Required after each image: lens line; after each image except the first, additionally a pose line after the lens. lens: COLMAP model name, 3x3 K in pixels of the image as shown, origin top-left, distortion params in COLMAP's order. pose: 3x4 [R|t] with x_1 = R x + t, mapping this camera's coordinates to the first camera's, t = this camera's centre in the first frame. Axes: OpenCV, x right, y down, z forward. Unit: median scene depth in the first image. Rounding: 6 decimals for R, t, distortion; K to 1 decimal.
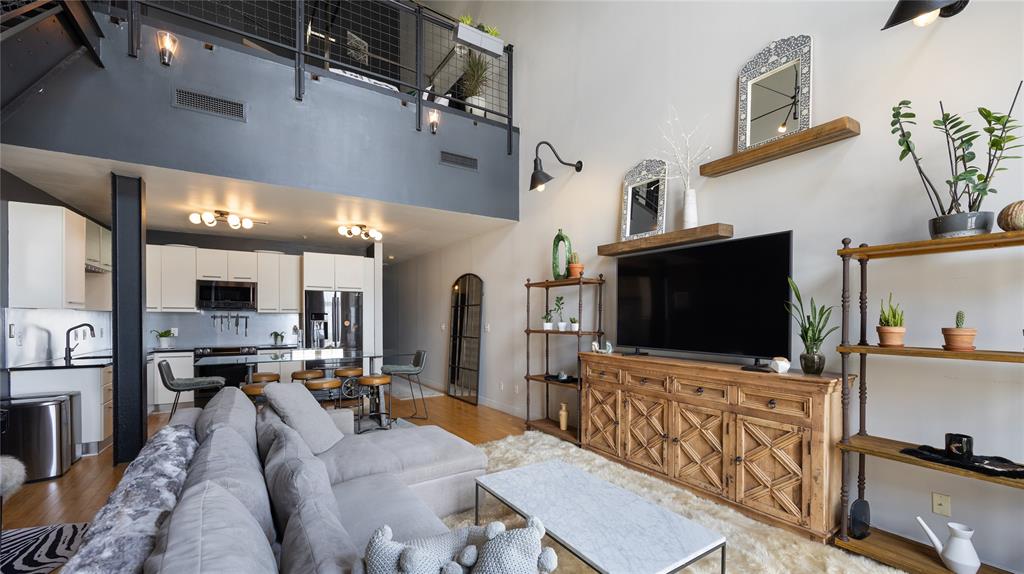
lens RADIAL K [[404.8, 0, 512.4], [0, 404.8, 321.6], [0, 0, 1]] dist [-0.000012, -0.000314]
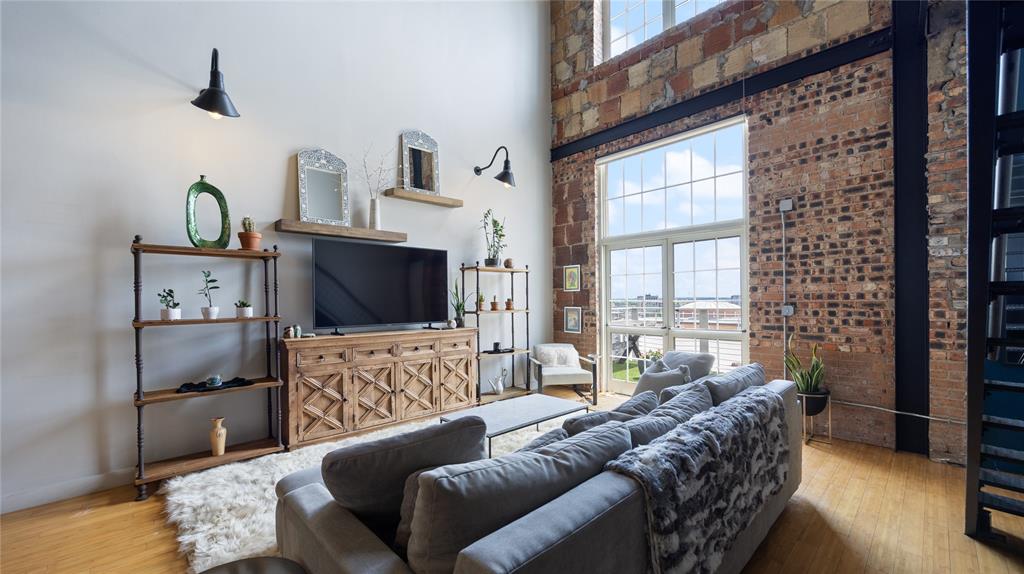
lens RADIAL K [[402.8, 0, 509.4], [0, 402.8, 303.3], [0, 0, 1]] dist [-0.000588, -0.000020]
pose [[-0.161190, -0.007118, 0.986898, -0.670449], [0.023264, 0.999669, 0.011010, -0.000662], [-0.986649, 0.024734, -0.160971, 0.600126]]
